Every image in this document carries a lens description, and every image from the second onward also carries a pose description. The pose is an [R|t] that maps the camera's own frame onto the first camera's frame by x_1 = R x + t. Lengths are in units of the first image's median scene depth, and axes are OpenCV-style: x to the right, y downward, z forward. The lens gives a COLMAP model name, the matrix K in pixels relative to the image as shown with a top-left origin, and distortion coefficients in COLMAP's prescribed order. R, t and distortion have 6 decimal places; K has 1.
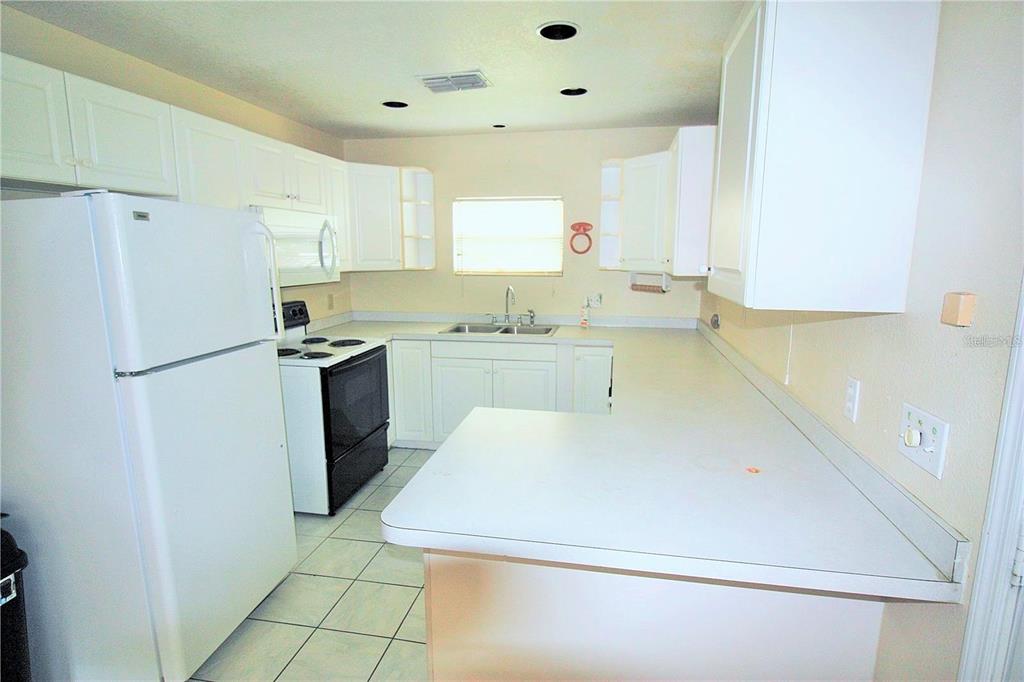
lens RADIAL K [[526.2, 0, 512.0], [0, 526.2, 341.0], [0, 0, 1]] dist [0.001023, -0.000106]
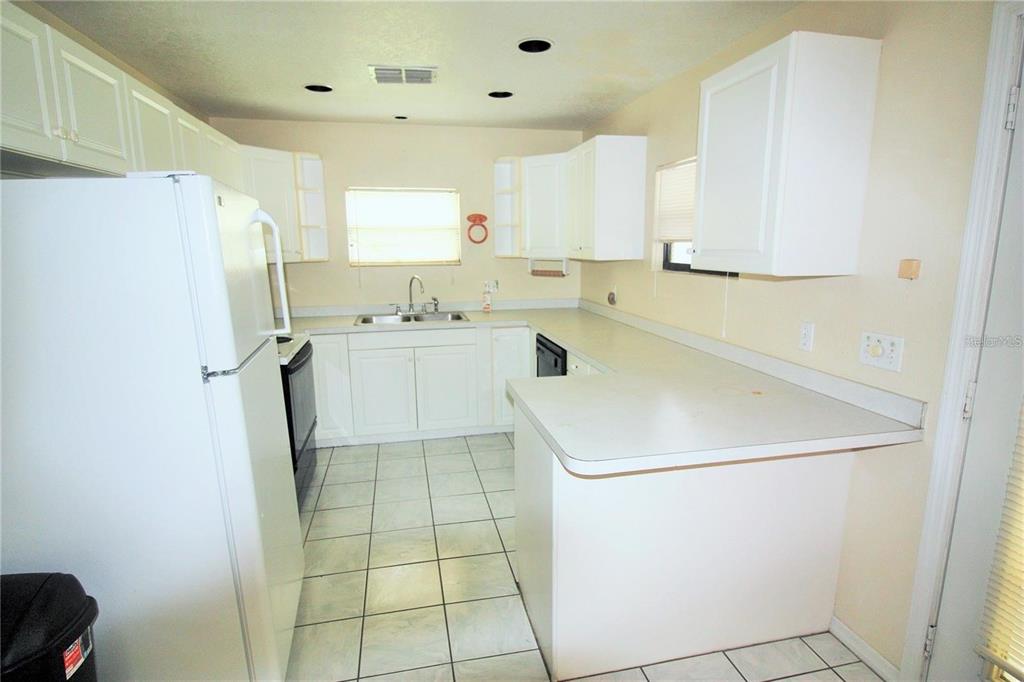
lens RADIAL K [[526.2, 0, 512.0], [0, 526.2, 341.0], [0, 0, 1]] dist [0.001023, -0.000106]
pose [[0.921738, -0.078159, 0.379856, -0.231425], [0.072514, 0.996941, 0.029173, 0.006423], [-0.380974, 0.000655, 0.924586, -0.017985]]
